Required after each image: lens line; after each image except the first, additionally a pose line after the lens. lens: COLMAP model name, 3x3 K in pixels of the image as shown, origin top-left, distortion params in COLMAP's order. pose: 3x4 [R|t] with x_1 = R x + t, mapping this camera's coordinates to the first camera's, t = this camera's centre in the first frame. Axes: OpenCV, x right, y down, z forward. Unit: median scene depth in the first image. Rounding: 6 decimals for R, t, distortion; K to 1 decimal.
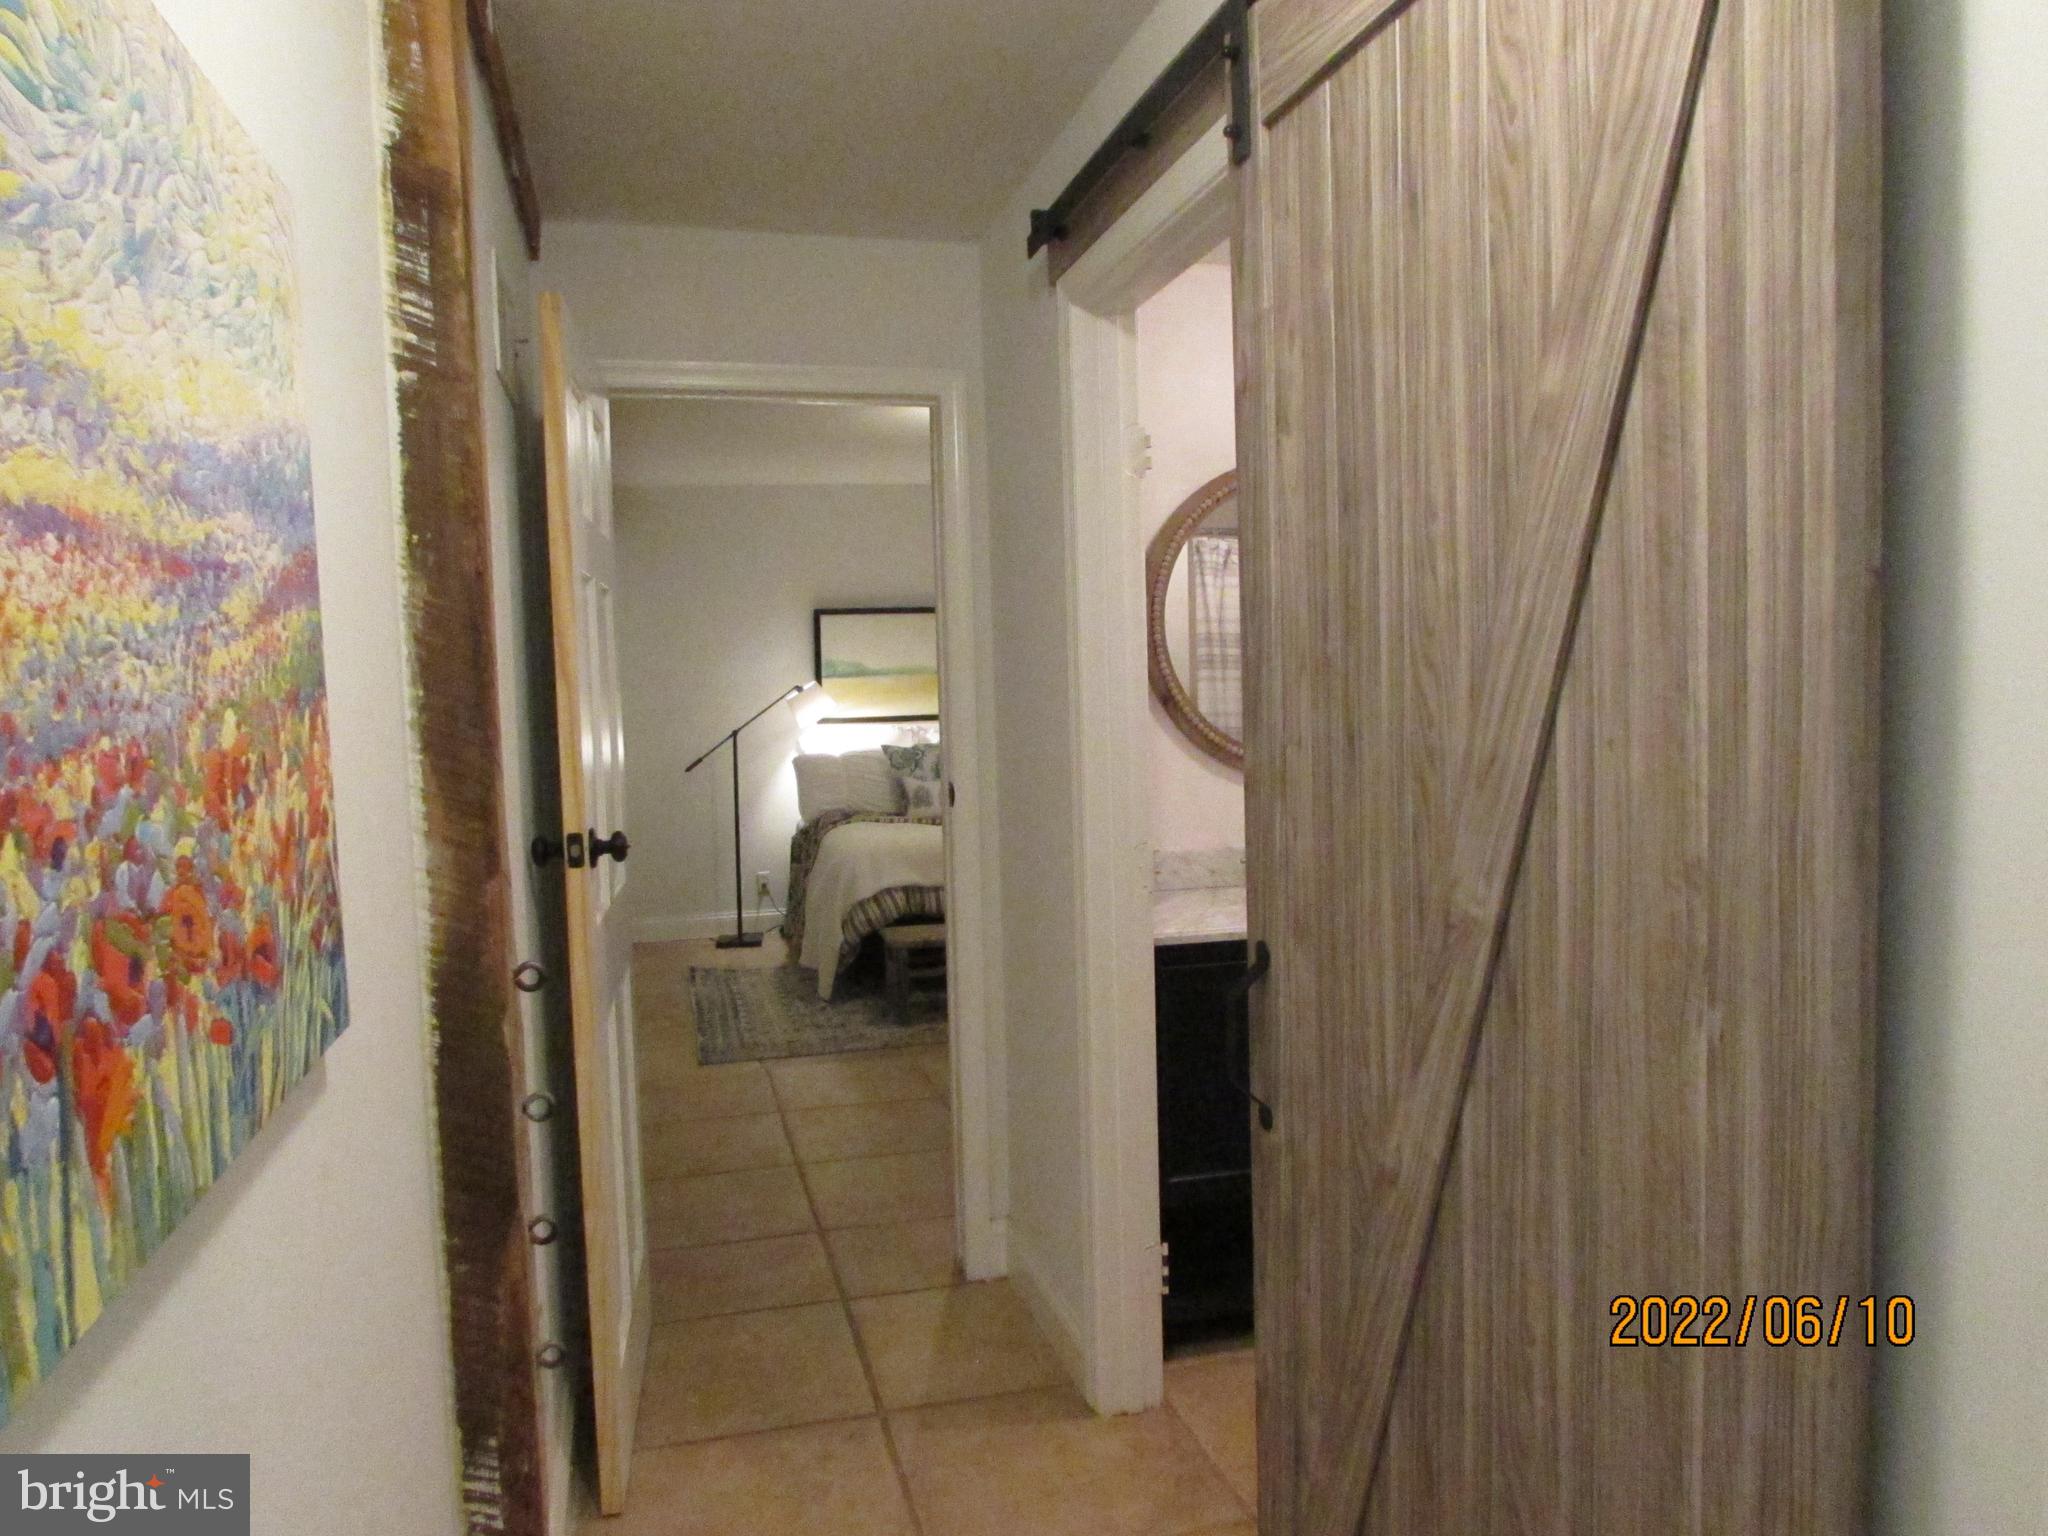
lens RADIAL K [[1446.6, 0, 1013.7], [0, 1446.6, 760.5], [0, 0, 1]] dist [-0.025922, 0.023273]
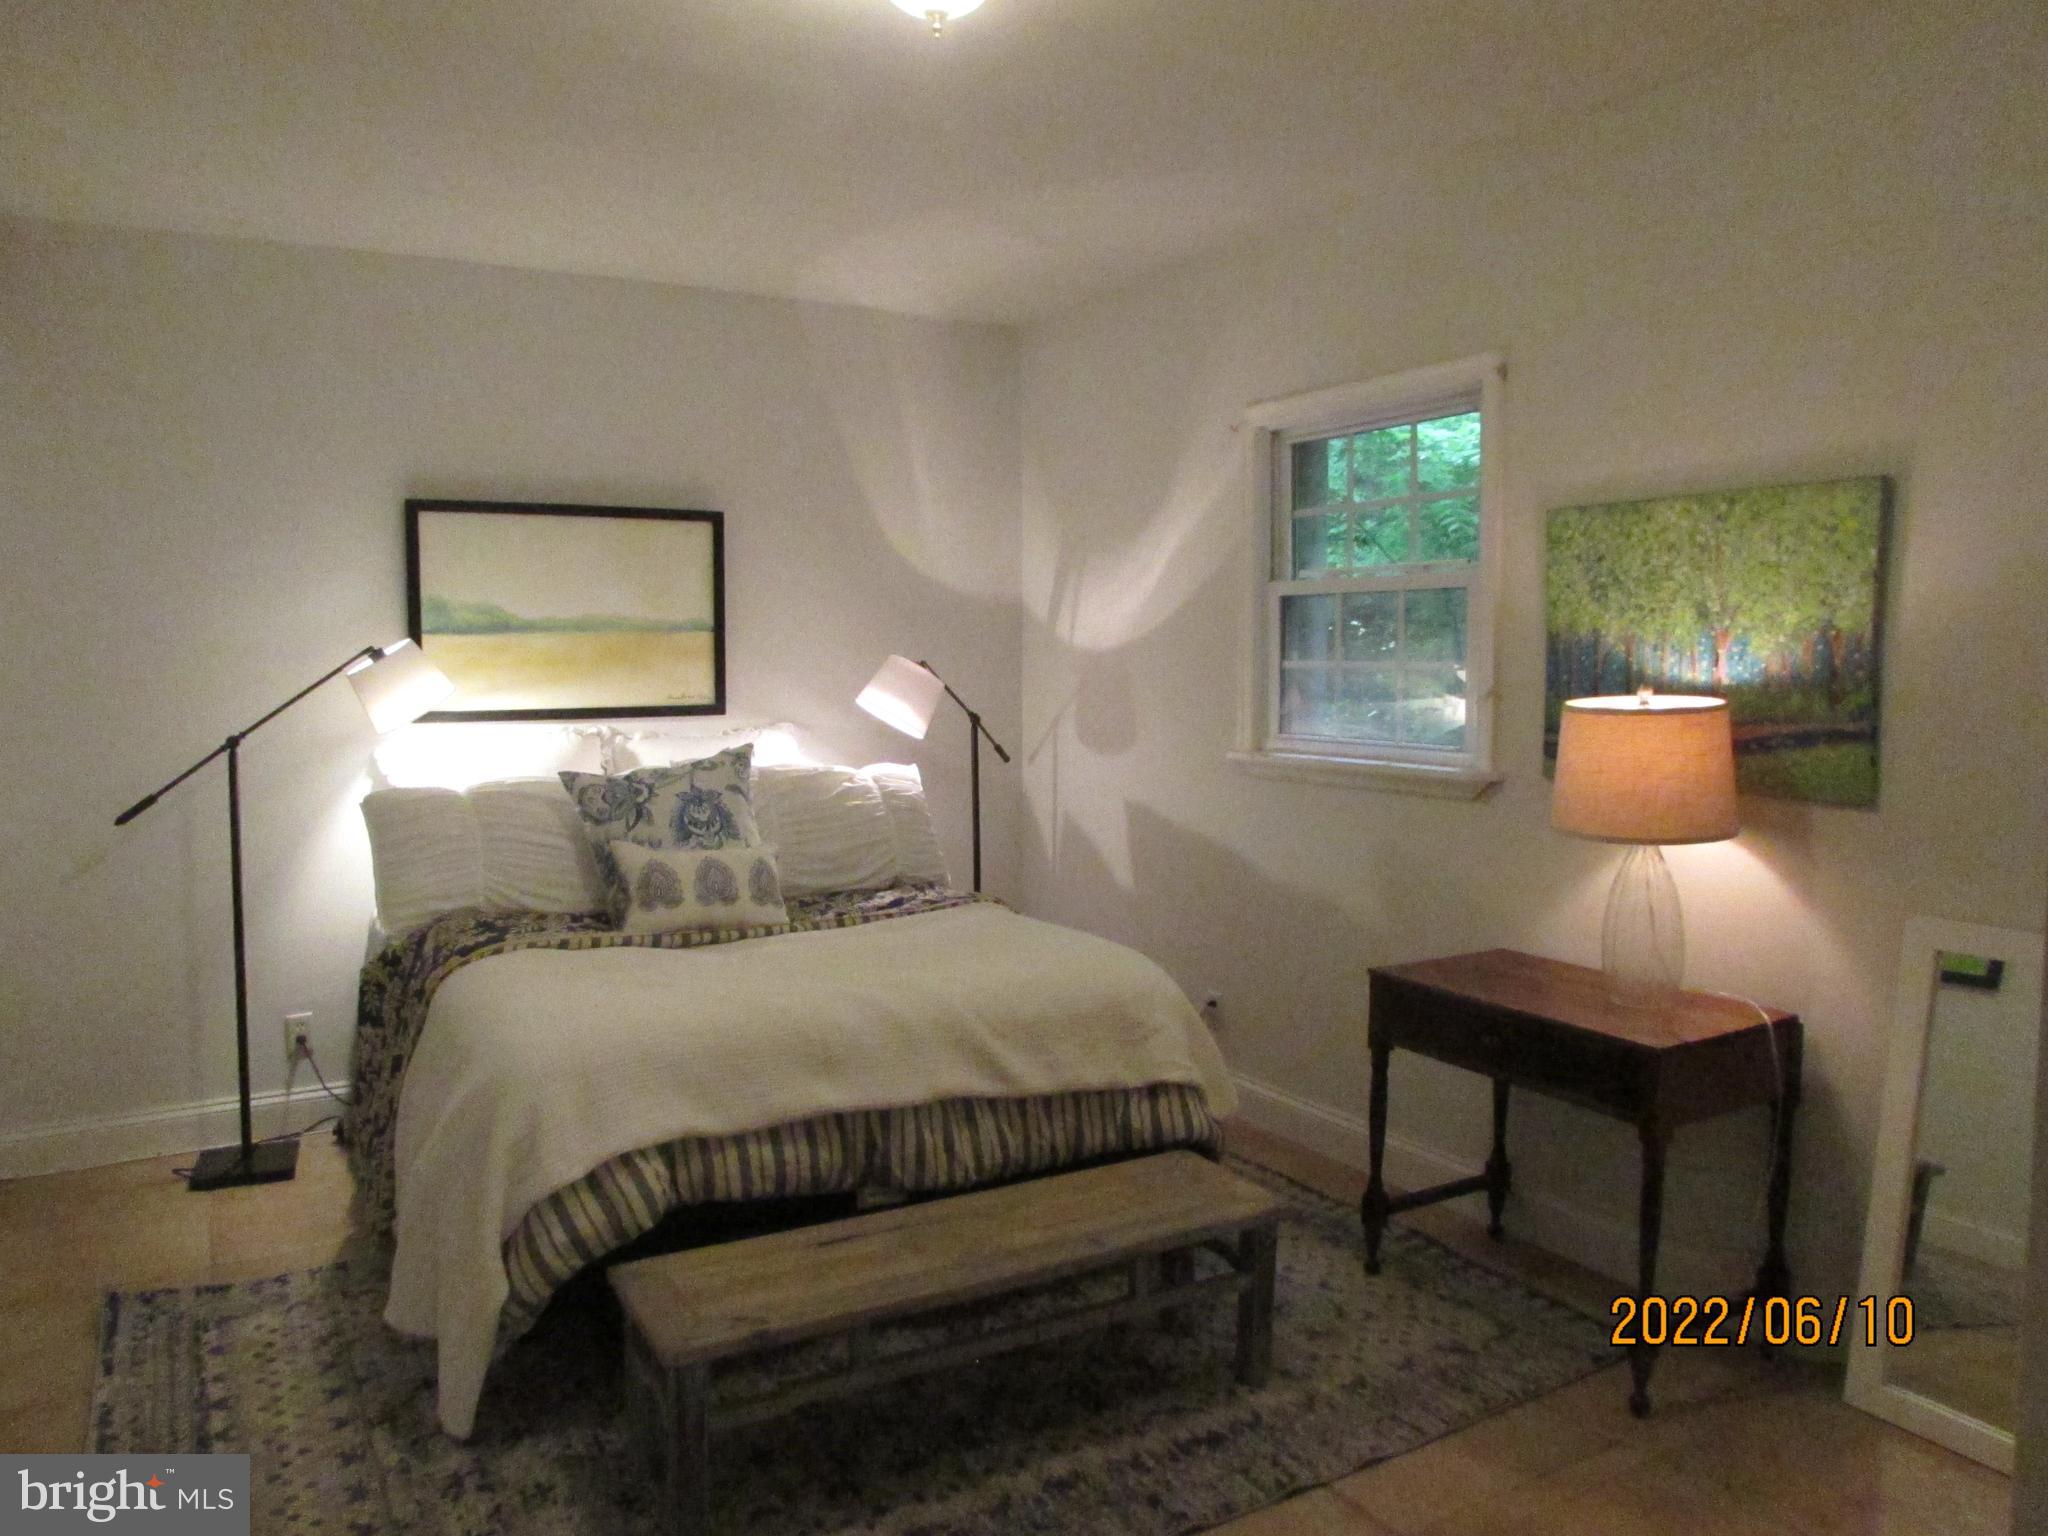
lens RADIAL K [[1446.6, 0, 1013.7], [0, 1446.6, 760.5], [0, 0, 1]] dist [-0.025922, 0.023273]
pose [[0.961342, 0.000619, 0.275358, -0.076119], [-0.004808, 0.999883, 0.014540, -0.021801], [-0.275317, -0.015302, 0.961232, 0.478689]]
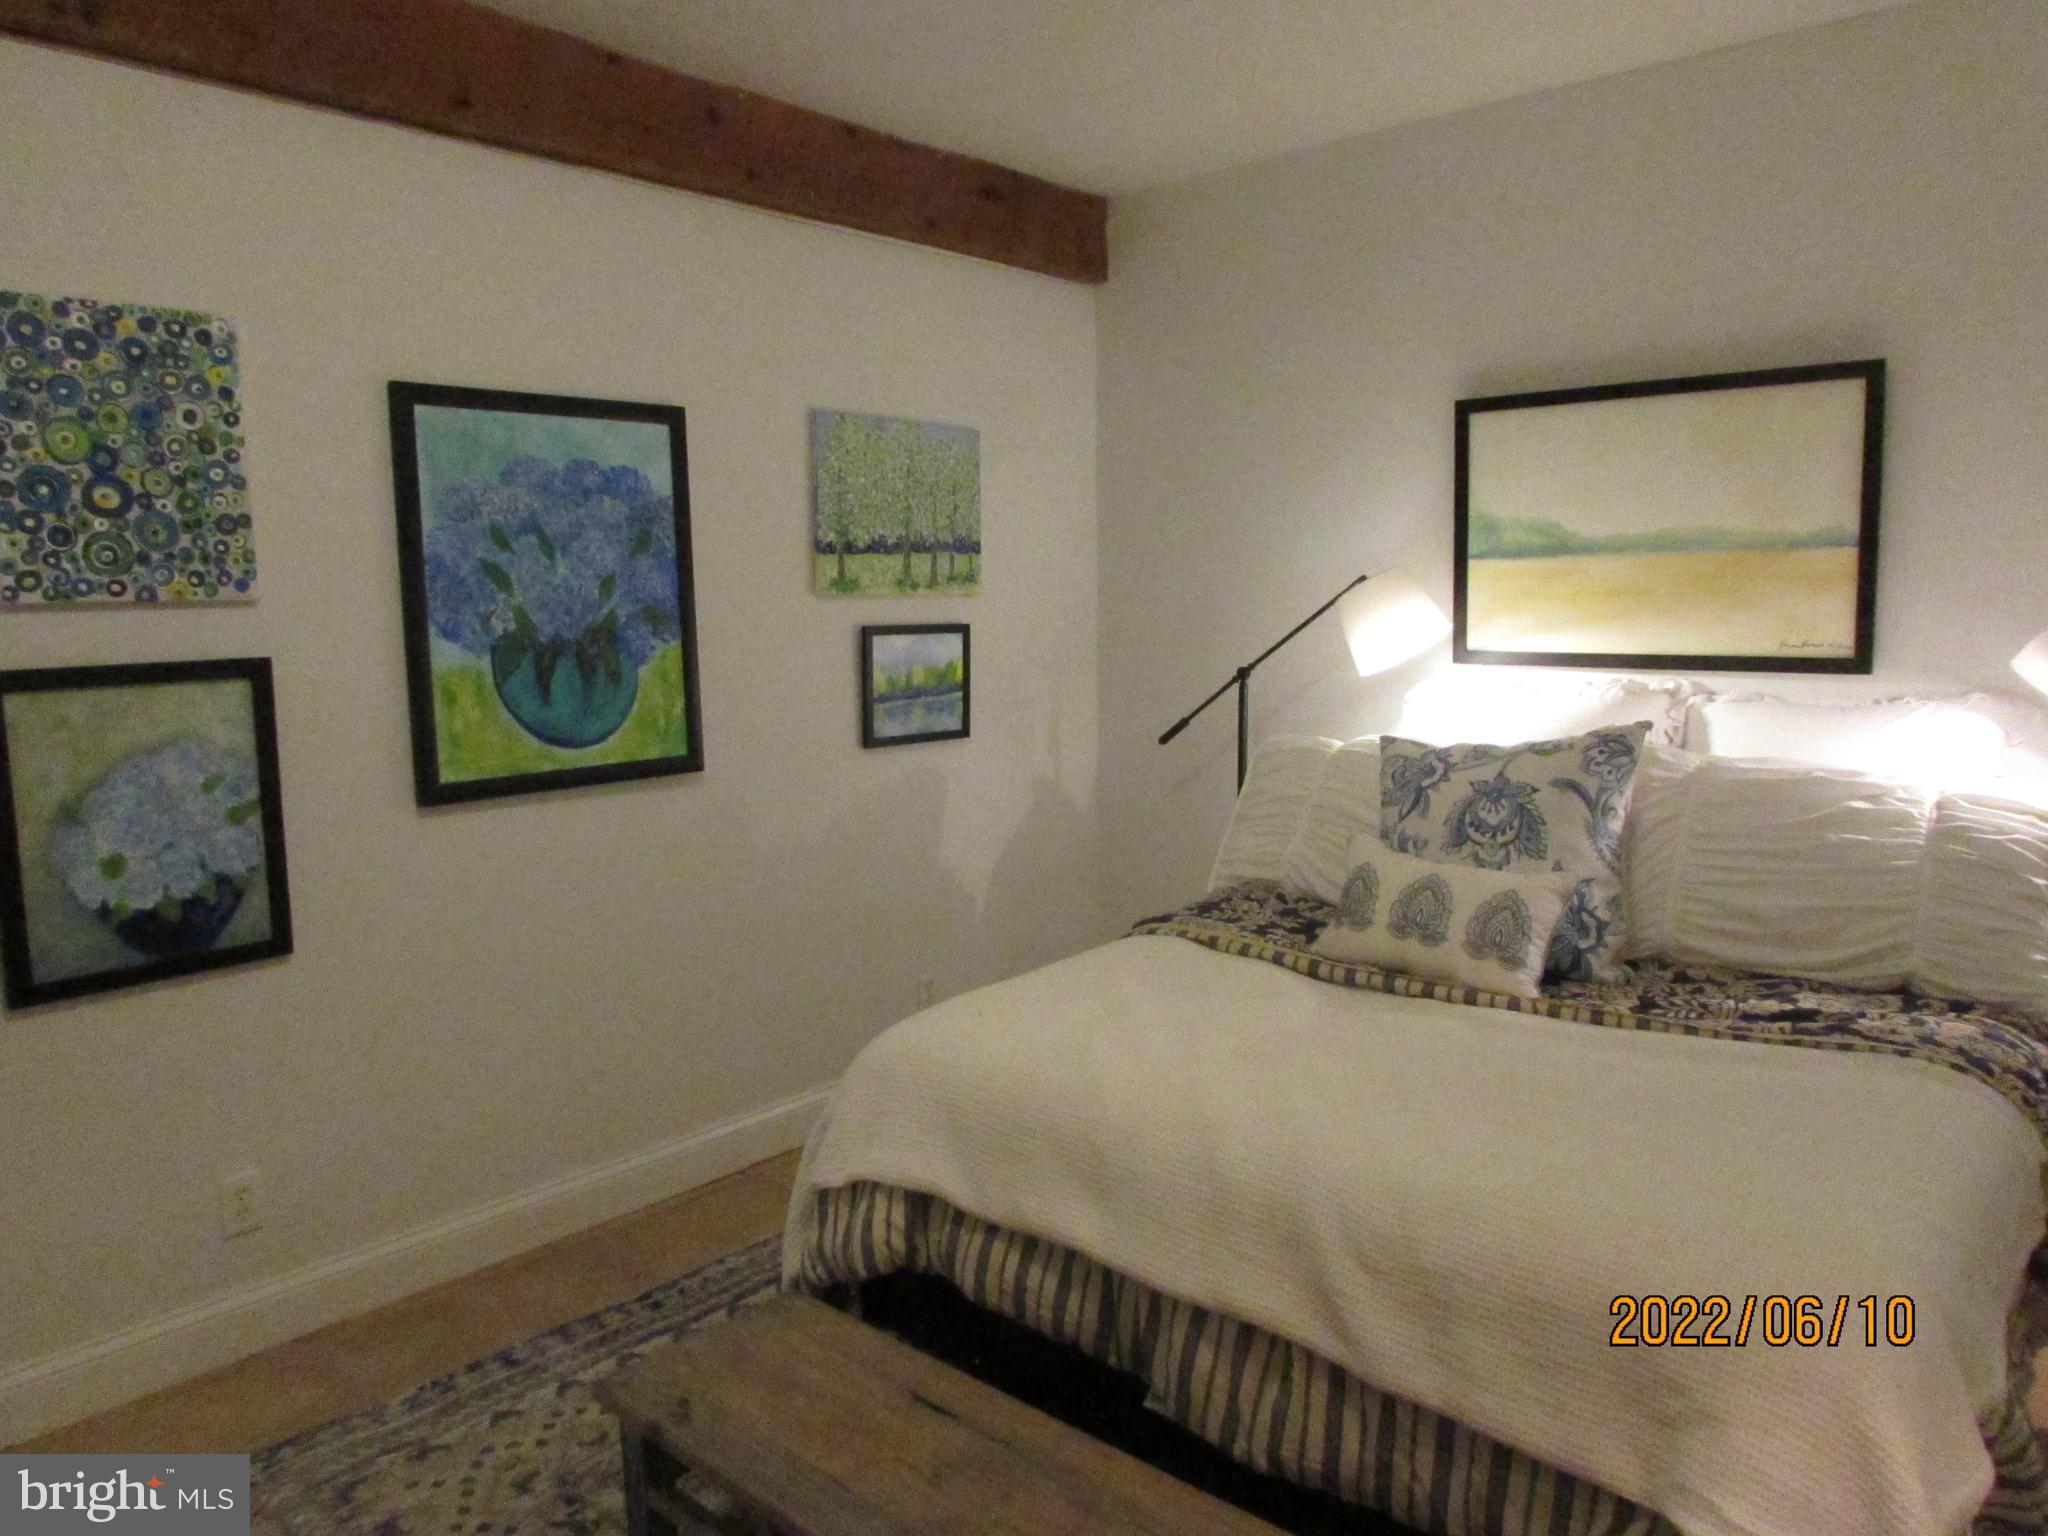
lens RADIAL K [[1446.6, 0, 1013.7], [0, 1446.6, 760.5], [0, 0, 1]] dist [-0.025922, 0.023273]
pose [[0.573257, 0.116766, -0.811013, 0.163919], [-0.044089, 0.992756, 0.111768, -0.042034], [0.818189, -0.028315, 0.574252, 0.678591]]
